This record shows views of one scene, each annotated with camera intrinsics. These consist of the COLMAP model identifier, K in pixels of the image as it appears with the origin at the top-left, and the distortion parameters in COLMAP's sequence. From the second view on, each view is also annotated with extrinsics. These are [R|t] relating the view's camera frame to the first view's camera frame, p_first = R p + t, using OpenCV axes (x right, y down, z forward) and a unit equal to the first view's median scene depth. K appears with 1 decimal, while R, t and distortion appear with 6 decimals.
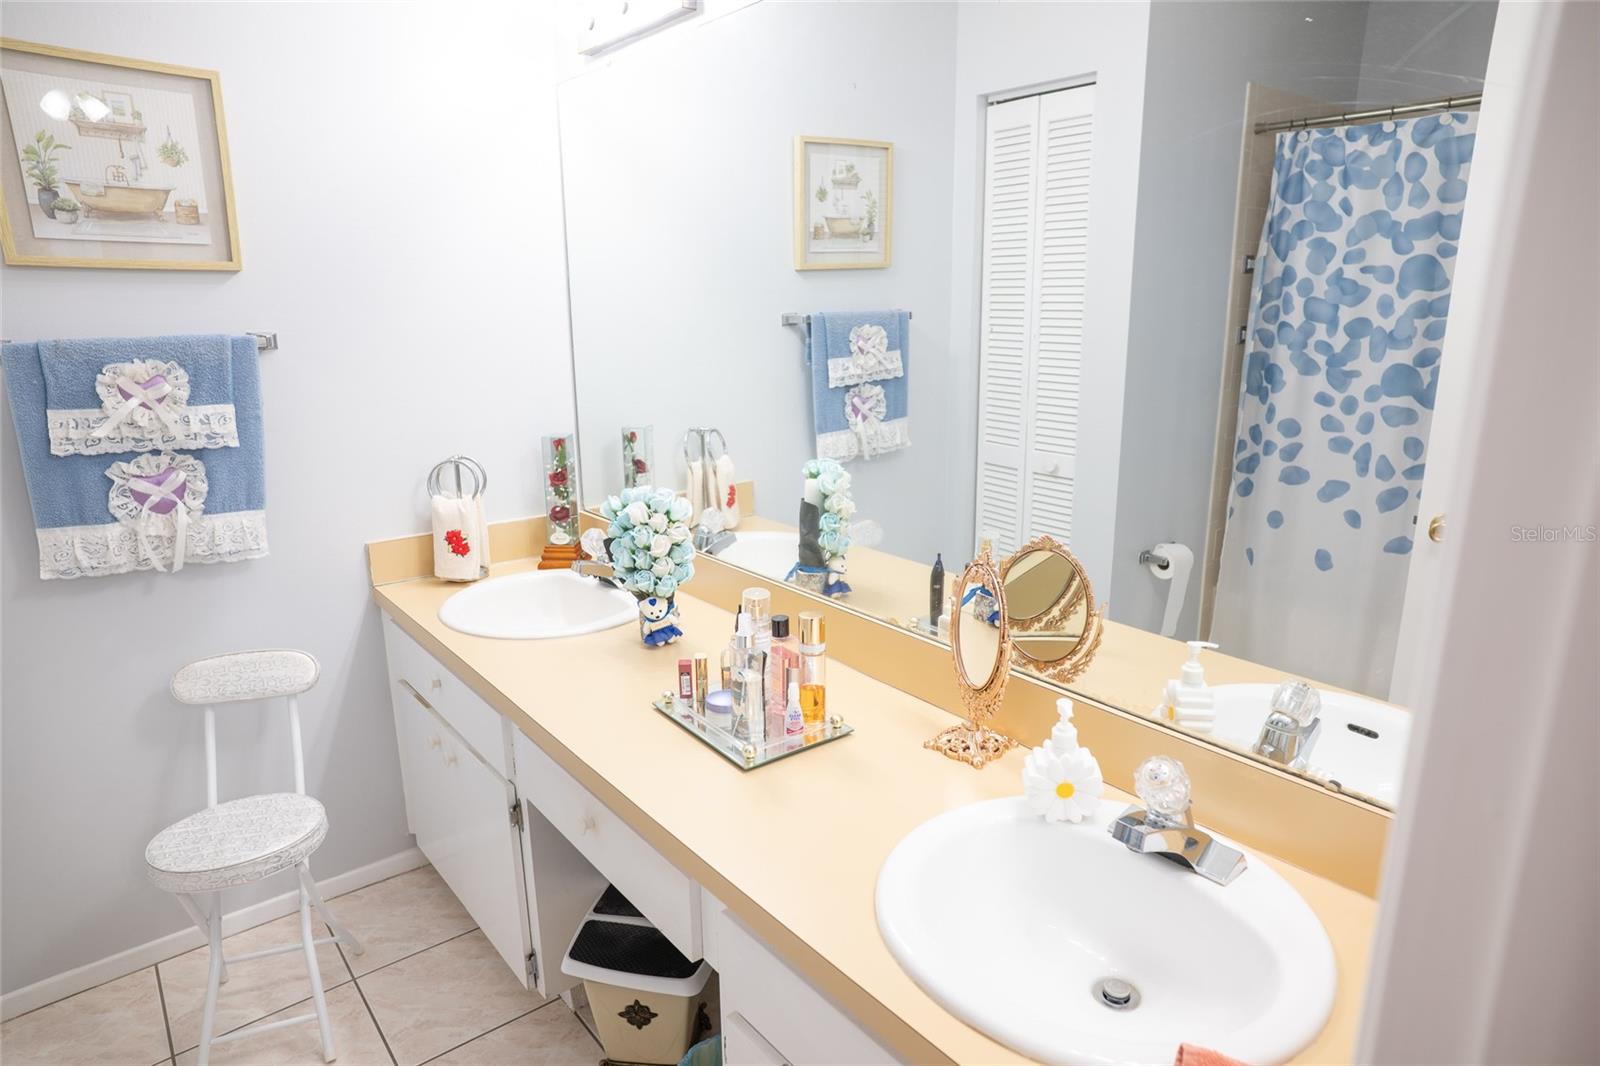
lens RADIAL K [[956.5, 0, 804.3], [0, 956.5, 535.6], [0, 0, 1]] dist [-0.060283, 0.044167]
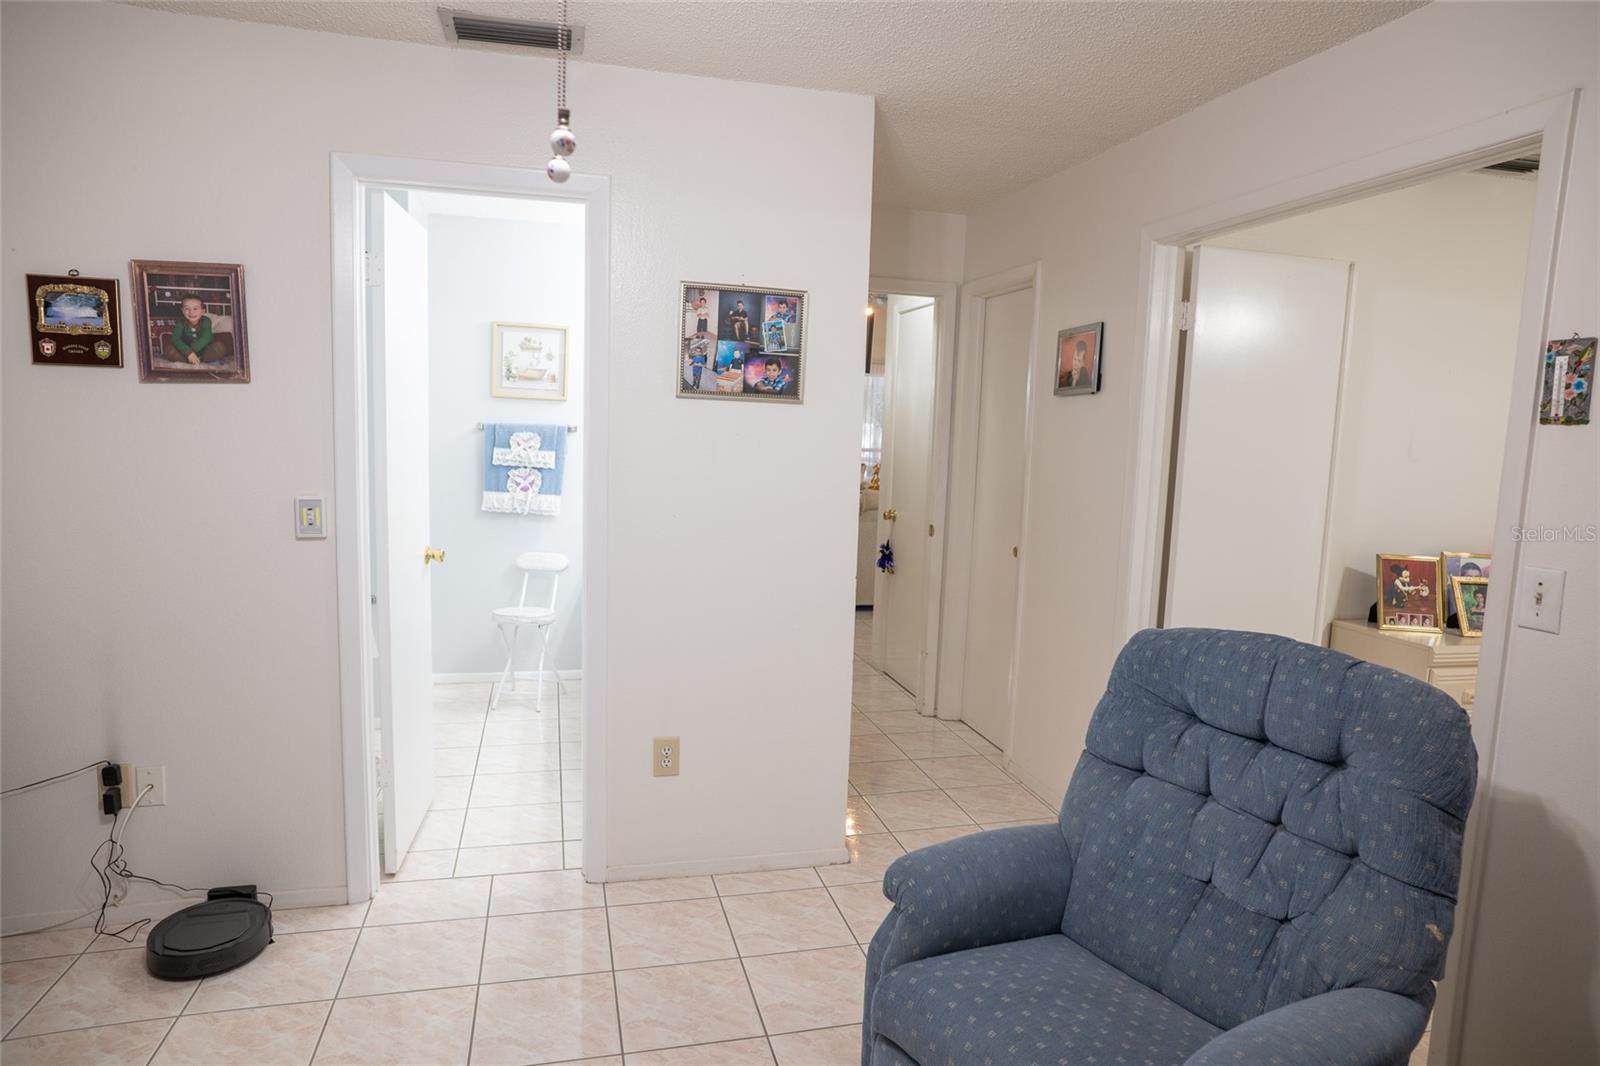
lens RADIAL K [[956.5, 0, 799.7], [0, 956.5, 534.6], [0, 0, 1]] dist [-0.060283, 0.044167]
pose [[0.904834, 0.088382, -0.416489, 1.105453], [-0.144410, 0.983938, -0.104936, 0.260447], [0.400525, 0.155095, 0.903064, -1.041567]]
